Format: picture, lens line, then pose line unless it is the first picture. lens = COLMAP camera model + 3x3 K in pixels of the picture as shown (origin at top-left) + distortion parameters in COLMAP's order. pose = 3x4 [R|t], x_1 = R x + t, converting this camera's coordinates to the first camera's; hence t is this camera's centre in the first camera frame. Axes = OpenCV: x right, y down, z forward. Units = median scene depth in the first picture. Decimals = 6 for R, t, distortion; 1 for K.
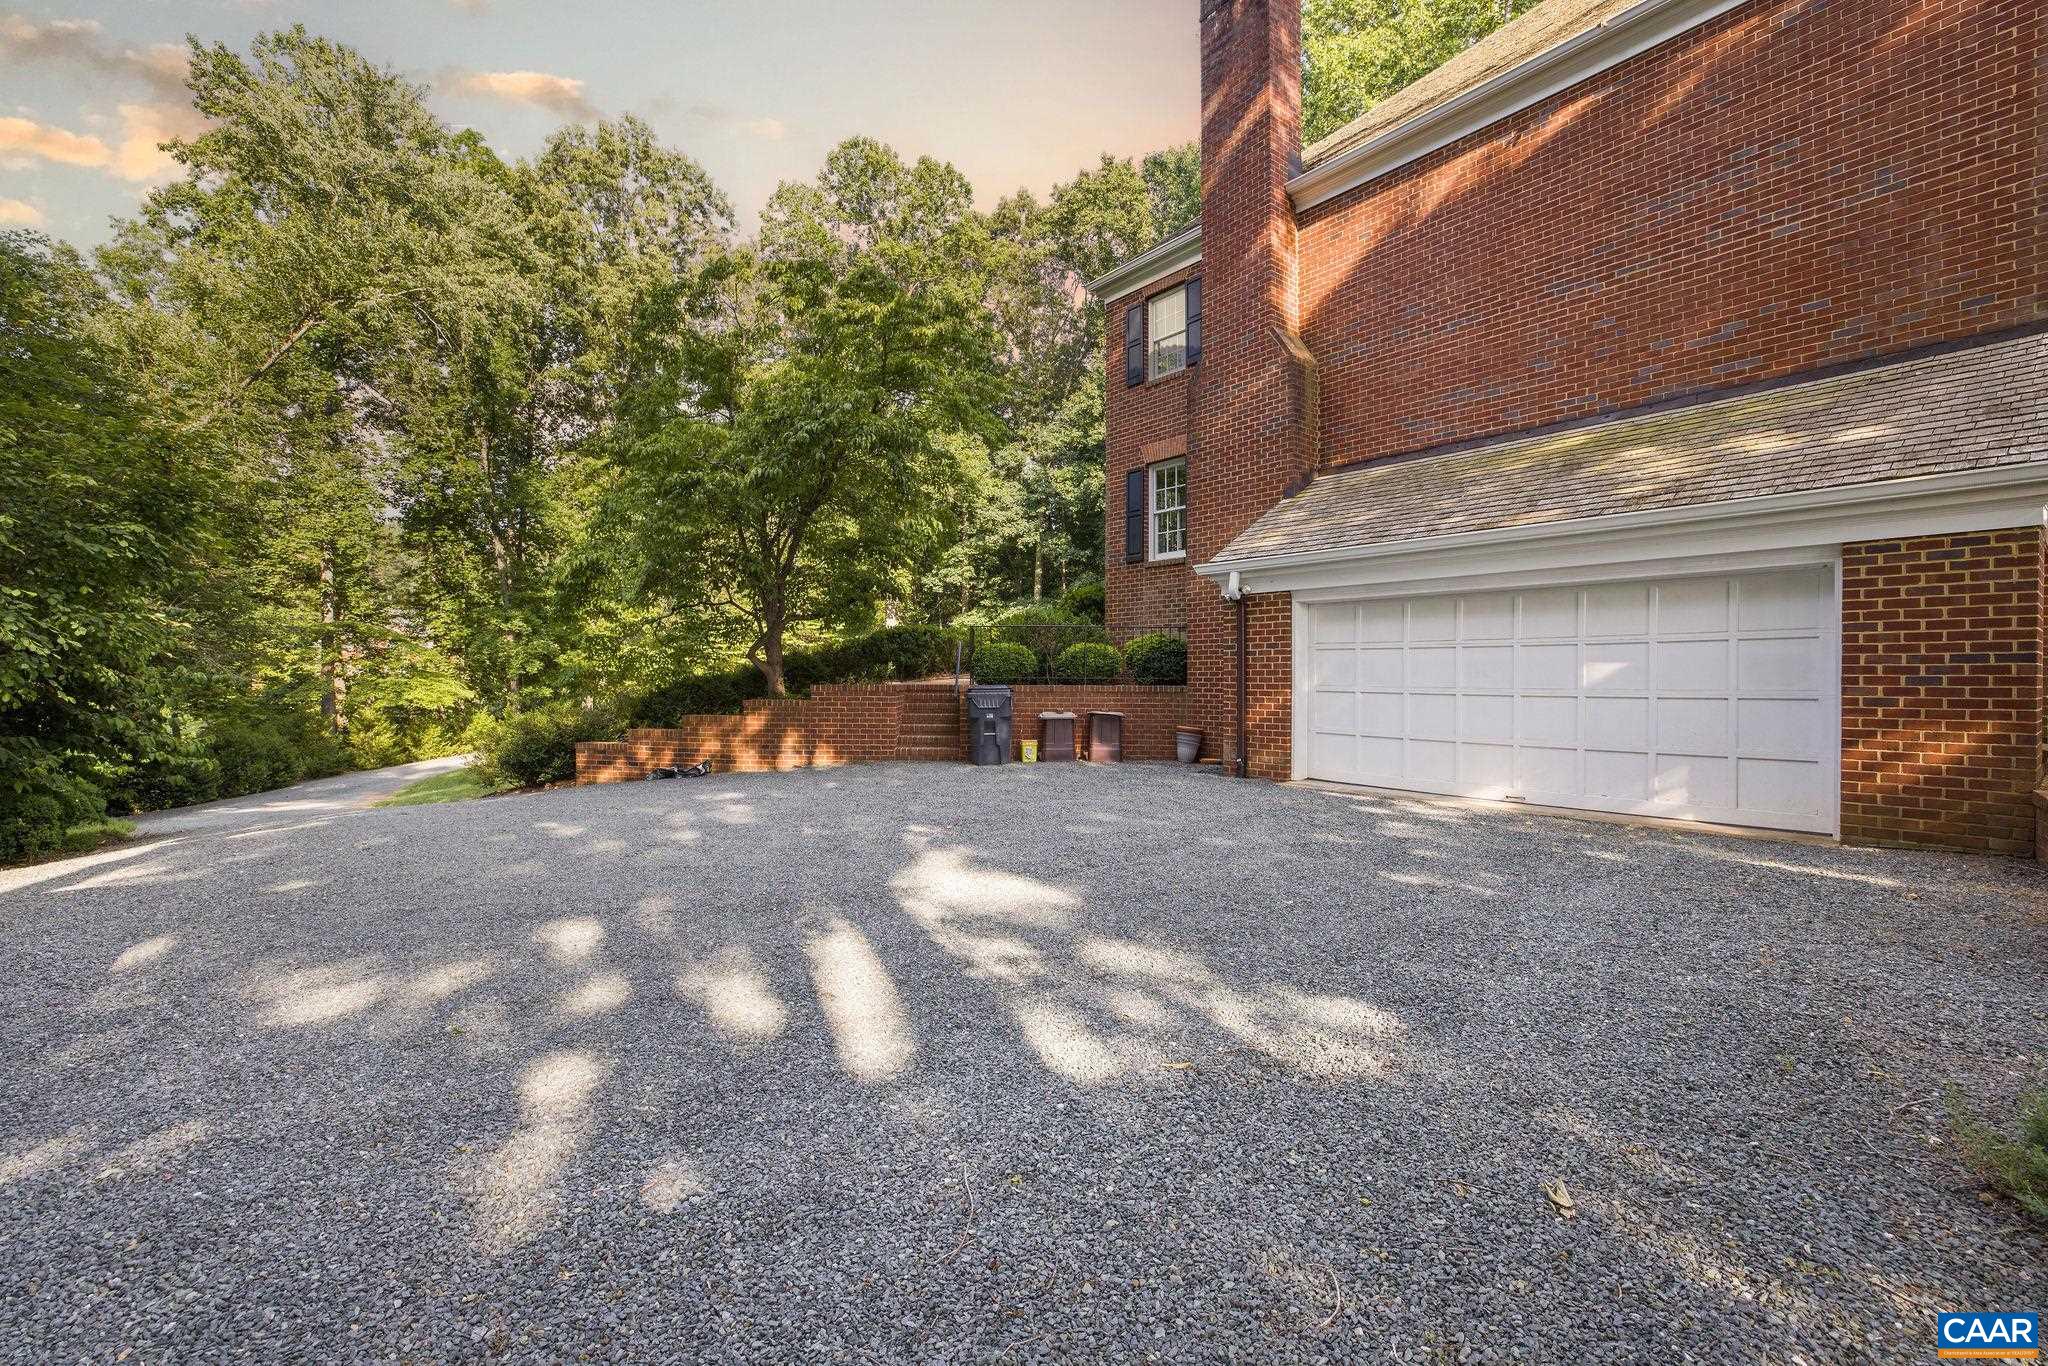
lens RADIAL K [[880.9, 0, 1025.1], [0, 880.9, 673.4], [0, 0, 1]] dist [-0.001074, 0.000057]
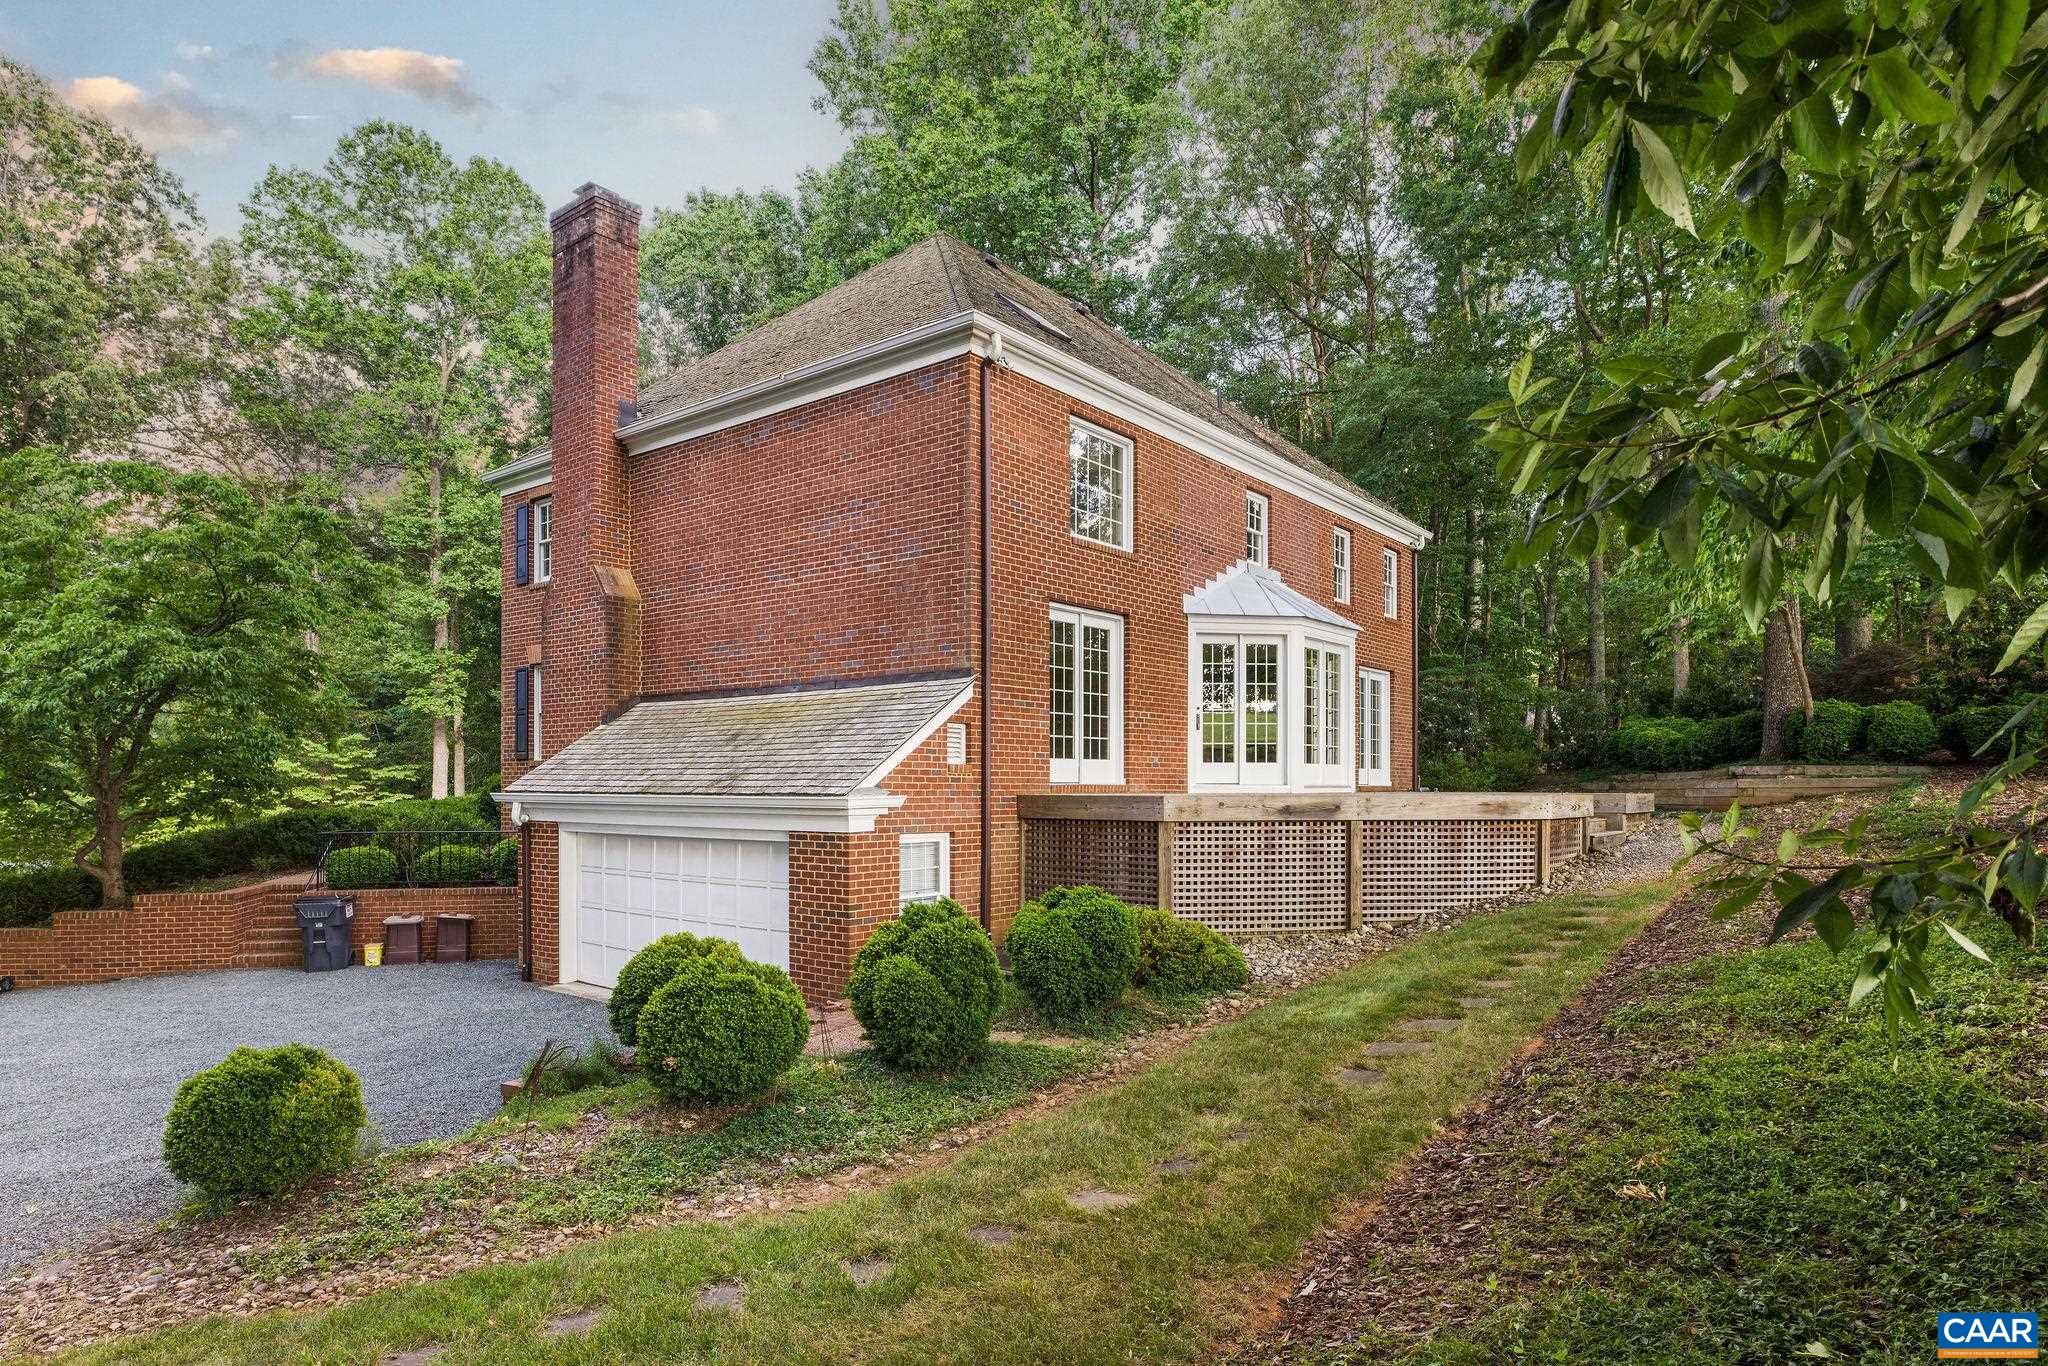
lens RADIAL K [[1222.6, 0, 1023.7], [0, 1222.6, 770.8], [0, 0, 1]] dist [-0.000822, 0.058279]
pose [[0.981711, -0.003778, 0.190341, 0.426612], [0.002716, 0.999979, 0.005837, -0.119821], [-0.190359, -0.005213, 0.981701, -0.505424]]
